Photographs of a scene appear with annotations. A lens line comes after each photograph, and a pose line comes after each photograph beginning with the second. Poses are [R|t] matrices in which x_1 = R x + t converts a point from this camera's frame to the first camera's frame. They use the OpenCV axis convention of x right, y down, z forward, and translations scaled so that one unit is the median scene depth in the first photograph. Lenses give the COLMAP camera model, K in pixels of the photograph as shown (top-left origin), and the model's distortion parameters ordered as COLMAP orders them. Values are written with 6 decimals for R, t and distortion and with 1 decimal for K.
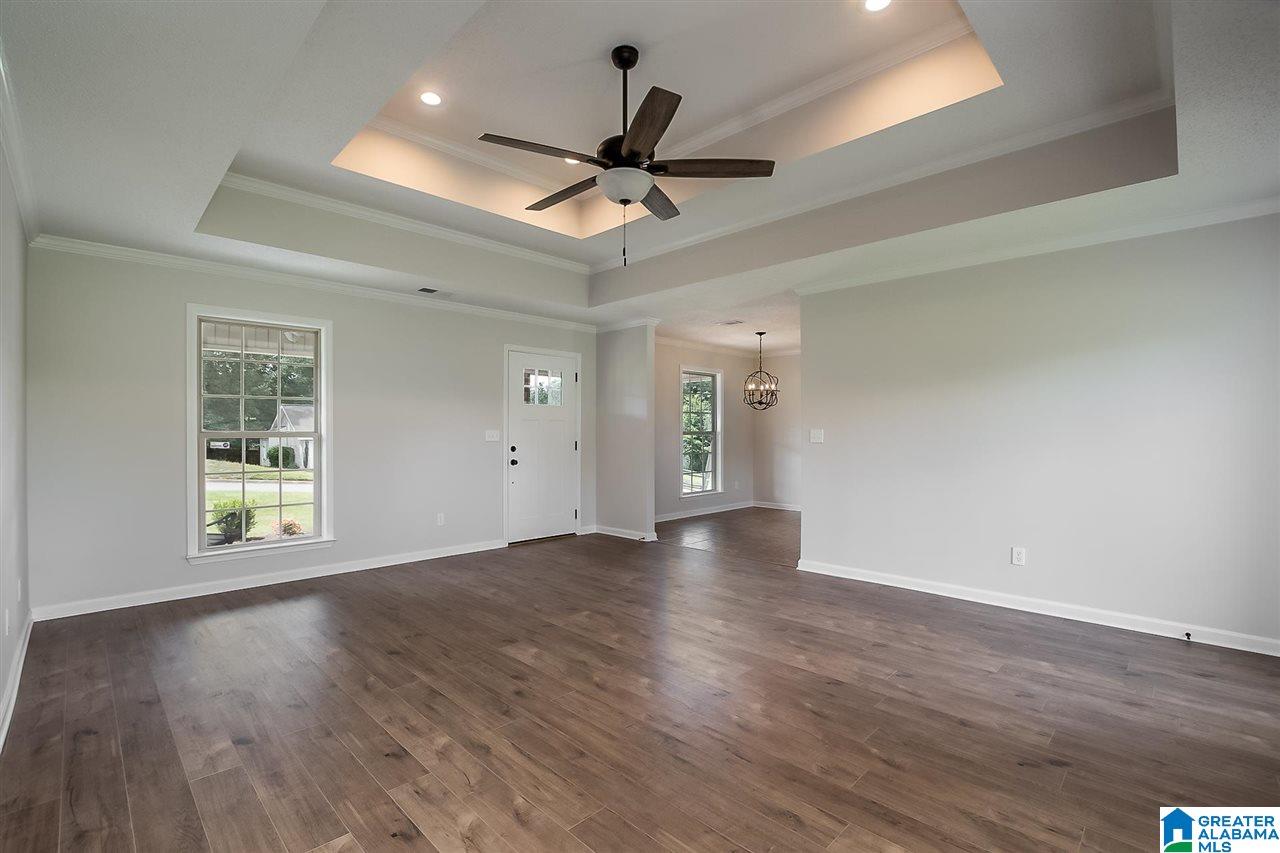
lens RADIAL K [[575.1, 0, 628.9], [0, 575.1, 430.4], [0, 0, 1]] dist [-0.029592, 0.000493]
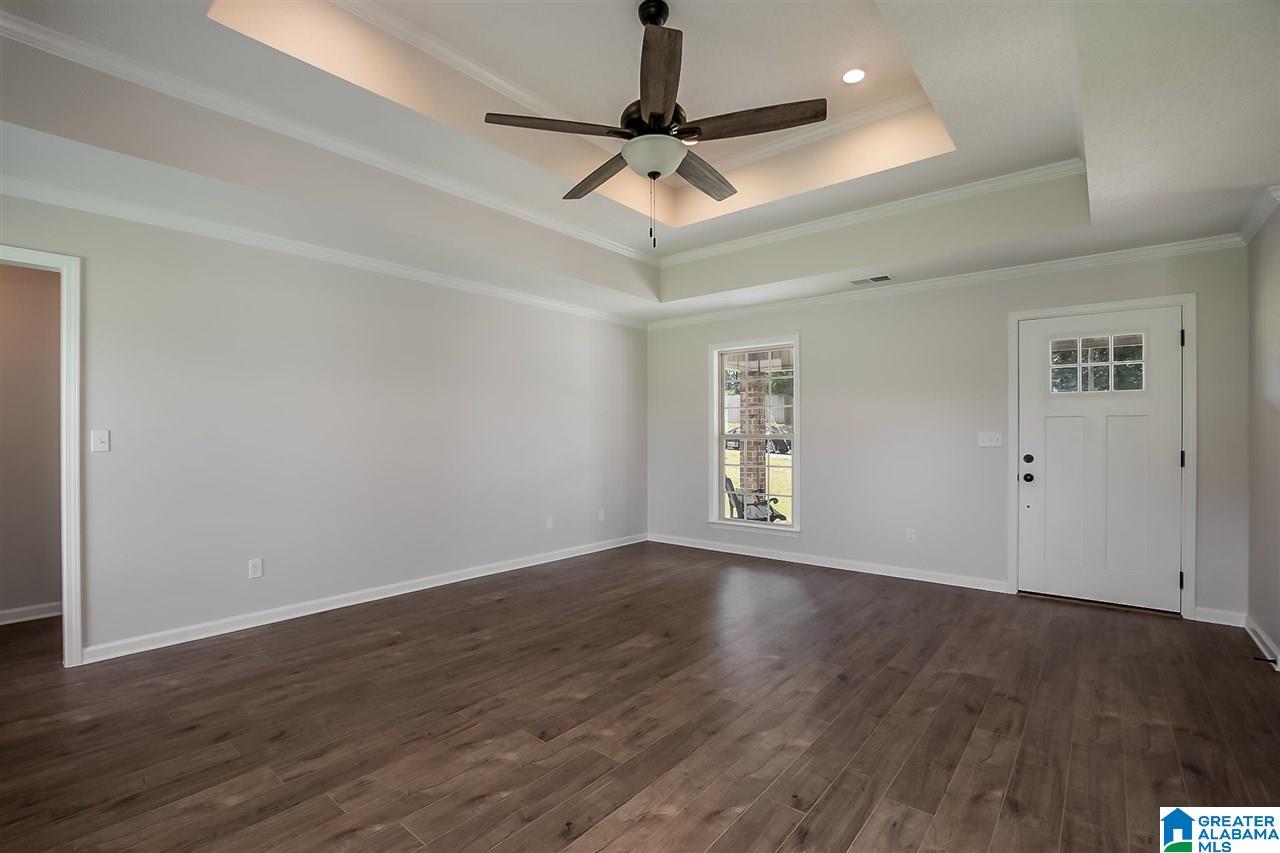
lens RADIAL K [[575.1, 0, 628.9], [0, 575.1, 430.4], [0, 0, 1]] dist [-0.029592, 0.000493]
pose [[0.083680, -0.007493, -0.996465, 0.863885], [0.002271, 0.999971, -0.007329, 0.003399], [0.996490, -0.001650, 0.083694, 0.878812]]
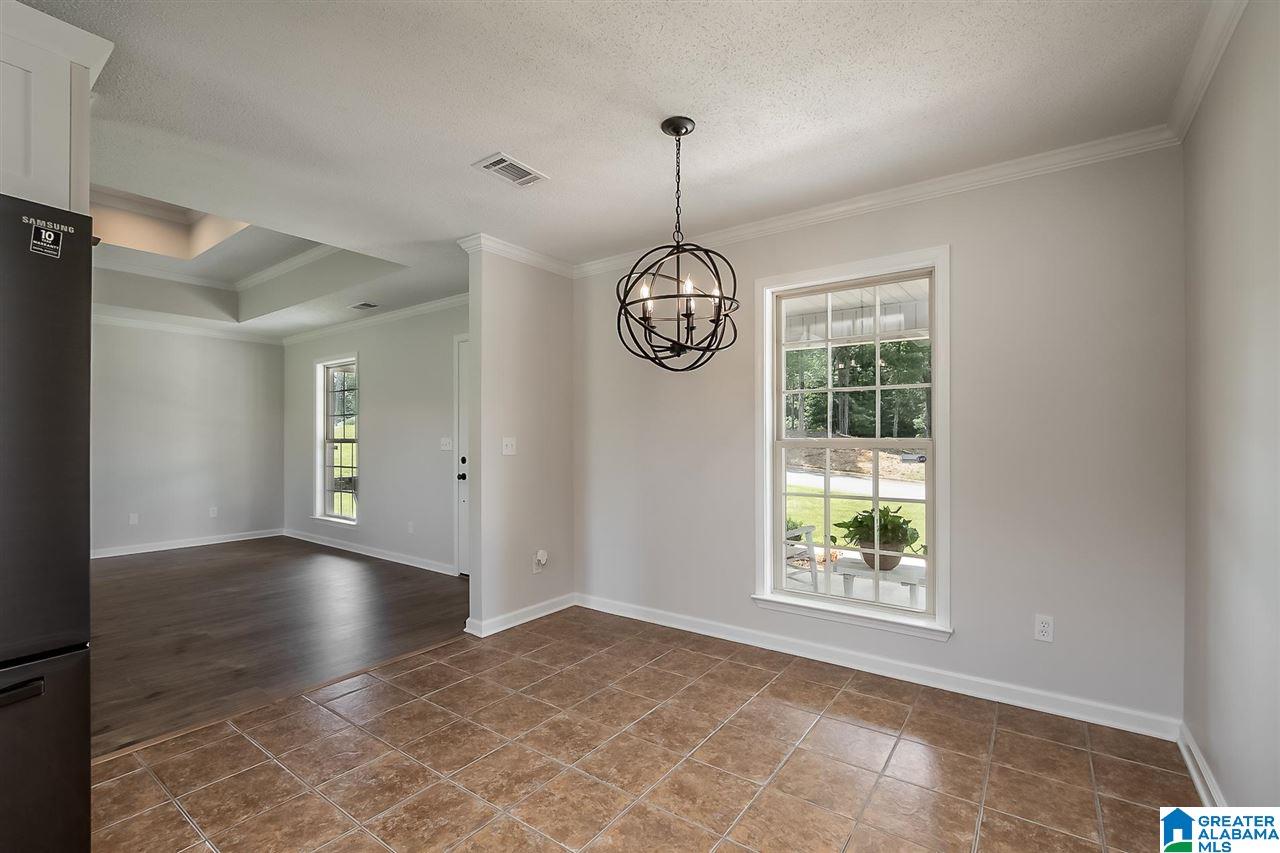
lens RADIAL K [[563.6, 0, 629.6], [0, 563.6, 432.7], [0, 0, 1]] dist [-0.025926, 0.000144]
pose [[0.154262, -0.012562, -0.987950, 1.215250], [0.001622, 0.999921, -0.012461, 0.006618], [0.988029, 0.000320, 0.154270, 2.142247]]
